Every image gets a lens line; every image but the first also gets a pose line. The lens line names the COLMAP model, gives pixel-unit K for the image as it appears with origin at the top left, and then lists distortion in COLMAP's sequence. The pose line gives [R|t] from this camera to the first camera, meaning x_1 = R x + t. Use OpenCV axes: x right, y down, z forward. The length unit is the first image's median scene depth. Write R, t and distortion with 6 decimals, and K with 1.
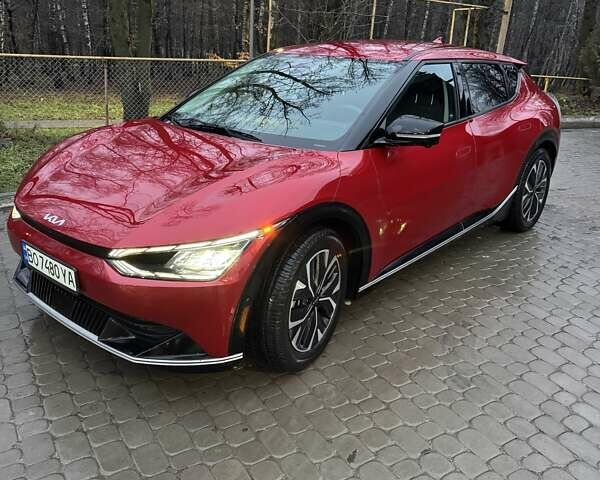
lens RADIAL K [[565.3, 0, 300.0], [0, 565.3, 240.0], [0, 0, 1]] dist [0.149689, -0.272770]
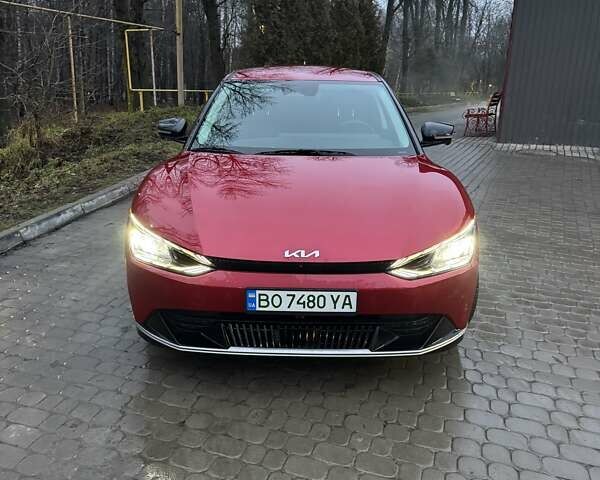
lens RADIAL K [[565.3, 0, 300.0], [0, 565.3, 240.0], [0, 0, 1]] dist [0.149689, -0.272770]
pose [[0.747751, -0.214142, 0.628499, -1.066818], [0.229359, 0.971602, 0.058167, -0.119483], [-0.623107, 0.100658, 0.775632, 0.238889]]
